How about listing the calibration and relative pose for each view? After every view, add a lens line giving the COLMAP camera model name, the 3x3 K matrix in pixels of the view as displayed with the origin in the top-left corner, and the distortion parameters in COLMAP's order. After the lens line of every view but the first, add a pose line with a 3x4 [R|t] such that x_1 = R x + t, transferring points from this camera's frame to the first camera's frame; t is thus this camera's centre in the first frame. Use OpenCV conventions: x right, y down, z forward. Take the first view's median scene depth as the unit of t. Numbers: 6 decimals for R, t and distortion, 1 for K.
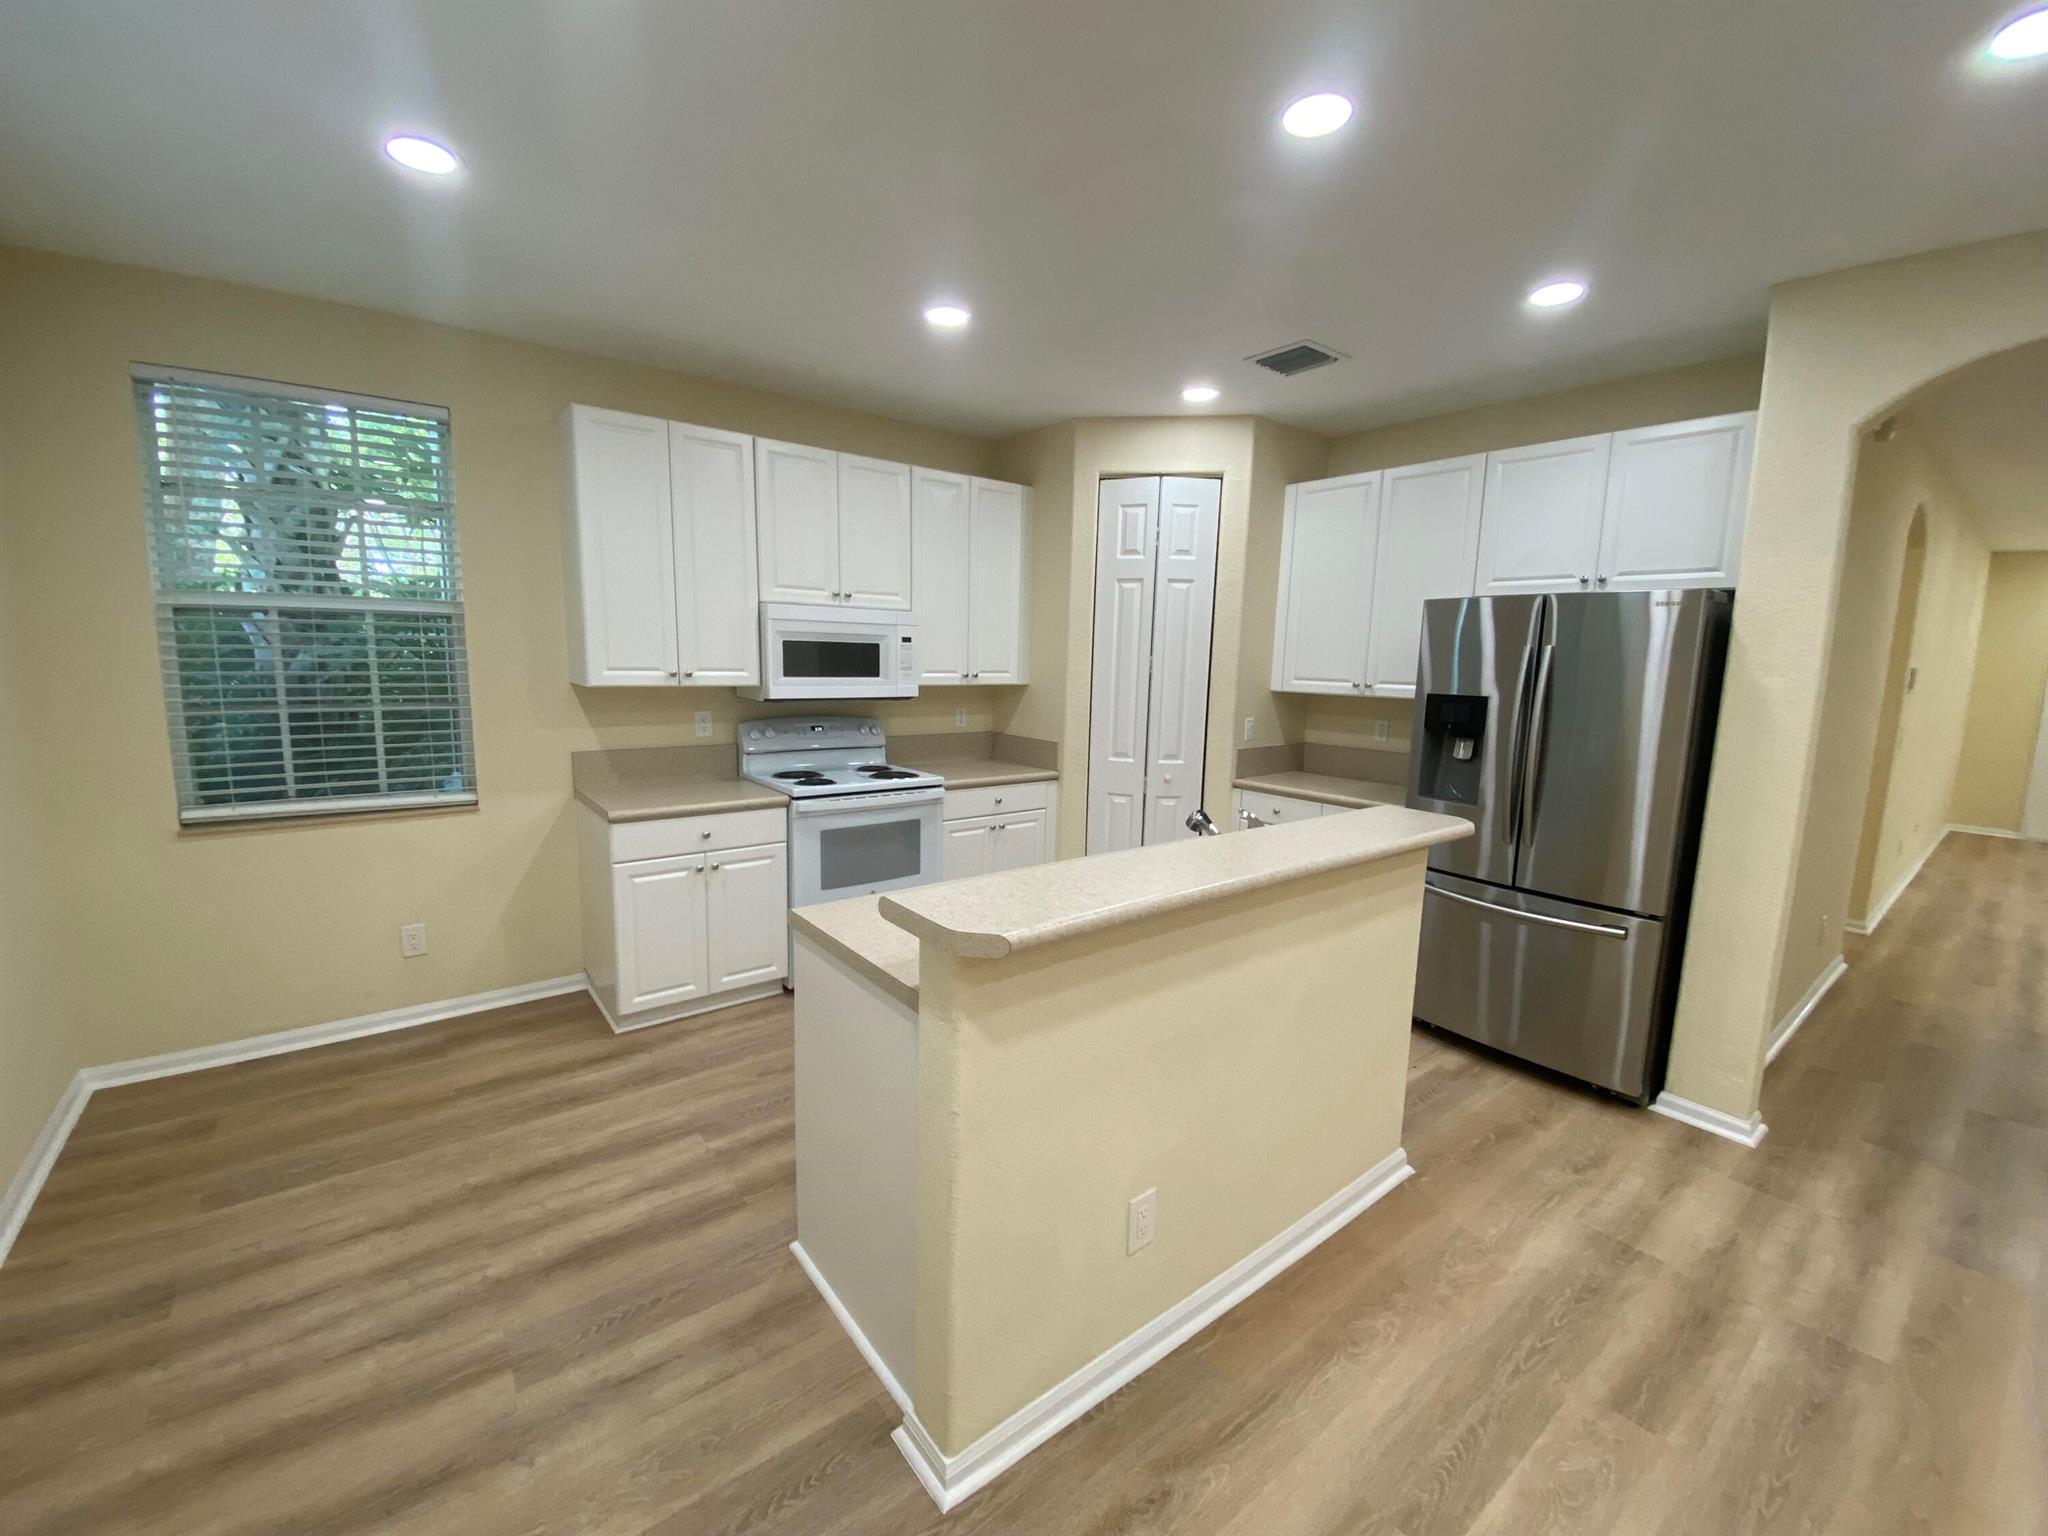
lens RADIAL K [[829.2, 0, 1022.7], [0, 829.2, 768.3], [0, 0, 1]] dist [-0.013868, -0.003503]
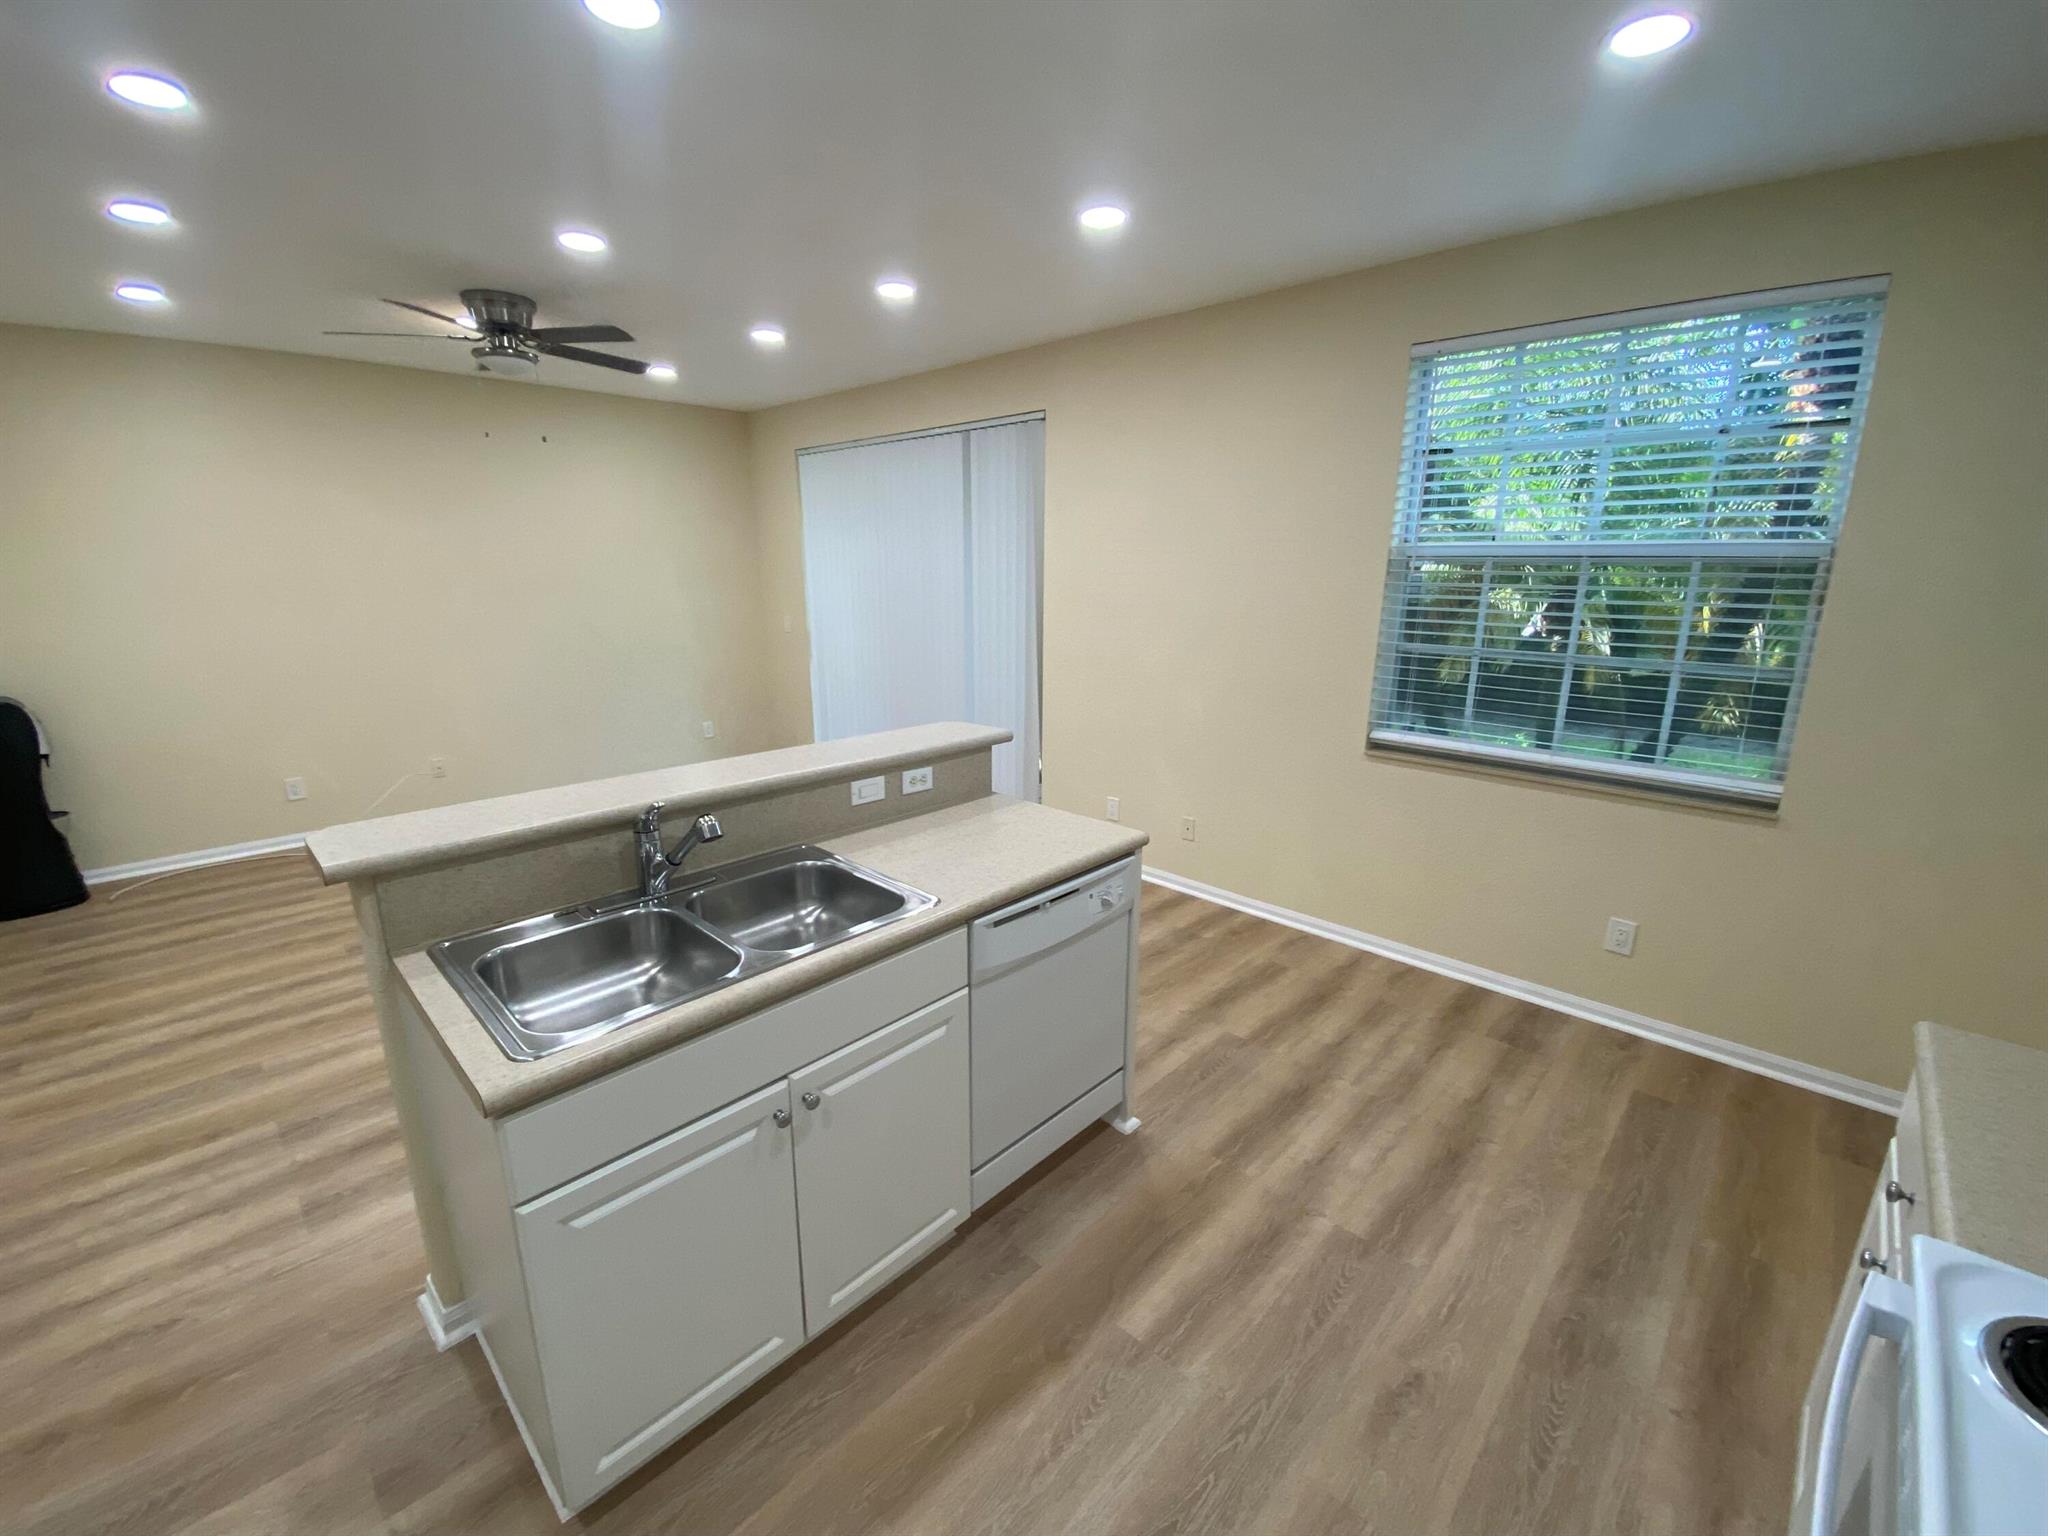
lens RADIAL K [[829.2, 0, 1023.6], [0, 829.2, 772.0], [0, 0, 1]] dist [-0.013868, -0.003503]
pose [[-0.988738, 0.010103, -0.149313, 0.031437], [-0.047574, 0.924744, 0.377604, -0.204204], [0.141892, 0.380455, -0.913850, 1.246859]]
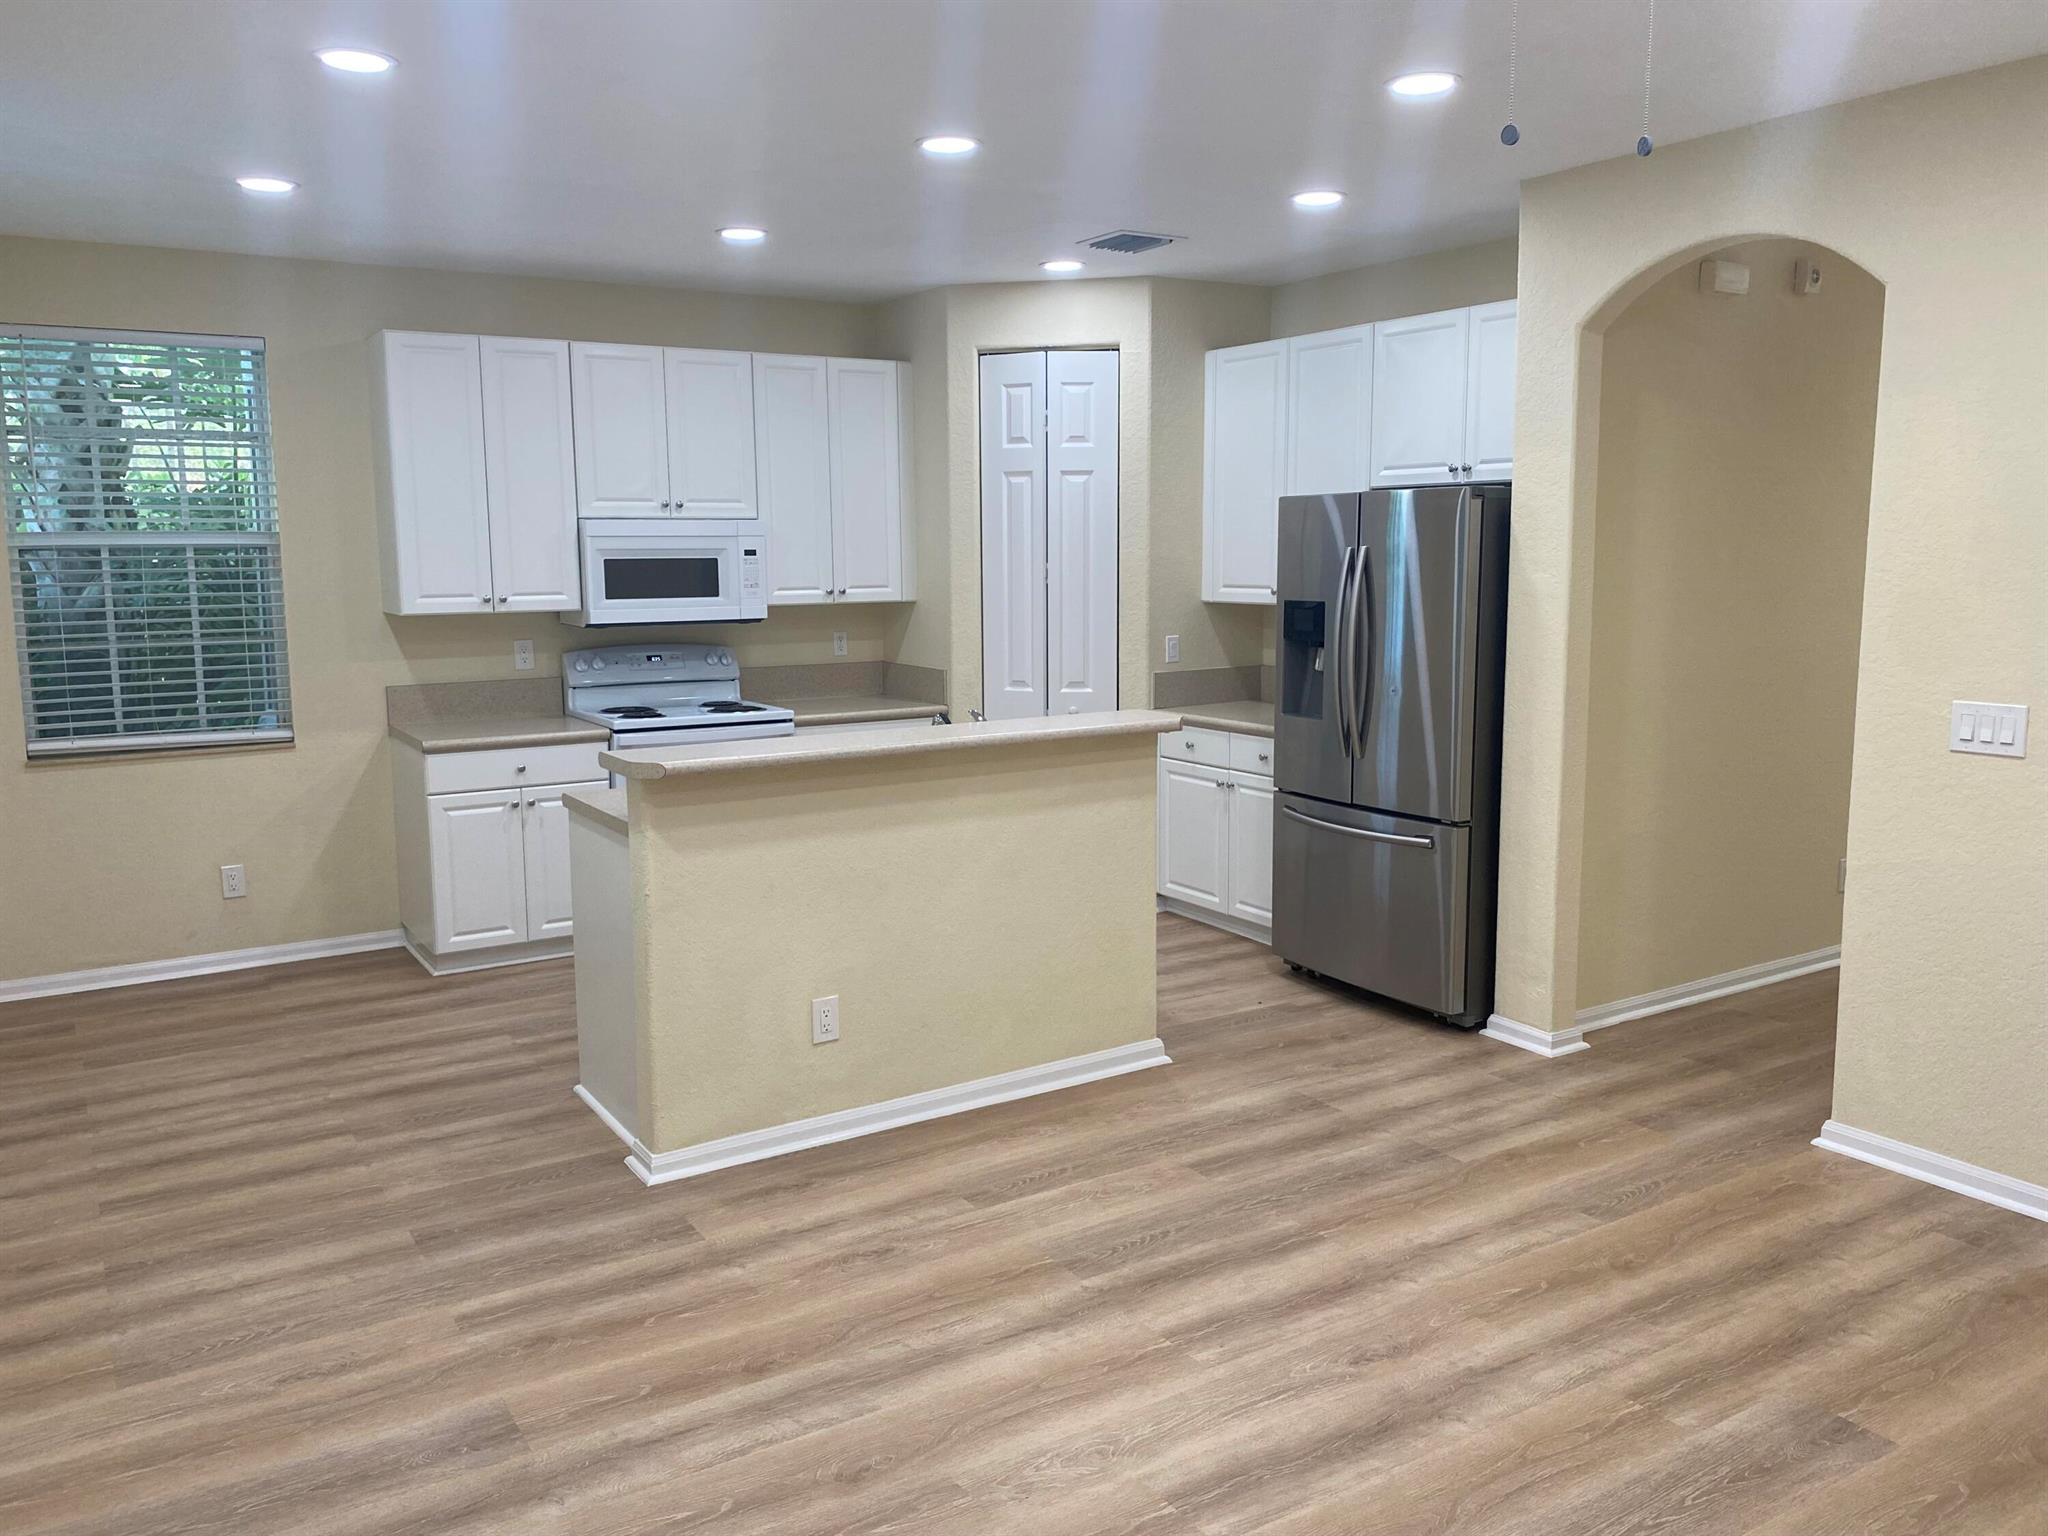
lens RADIAL K [[1544.4, 0, 1029.6], [0, 1544.4, 759.8], [0, 0, 1]] dist [-0.027318, 0.010874]
pose [[0.995264, -0.016220, -0.095845, 0.388067], [0.016067, 0.999868, -0.002359, 0.089152], [0.095870, 0.000808, 0.995394, -0.744382]]
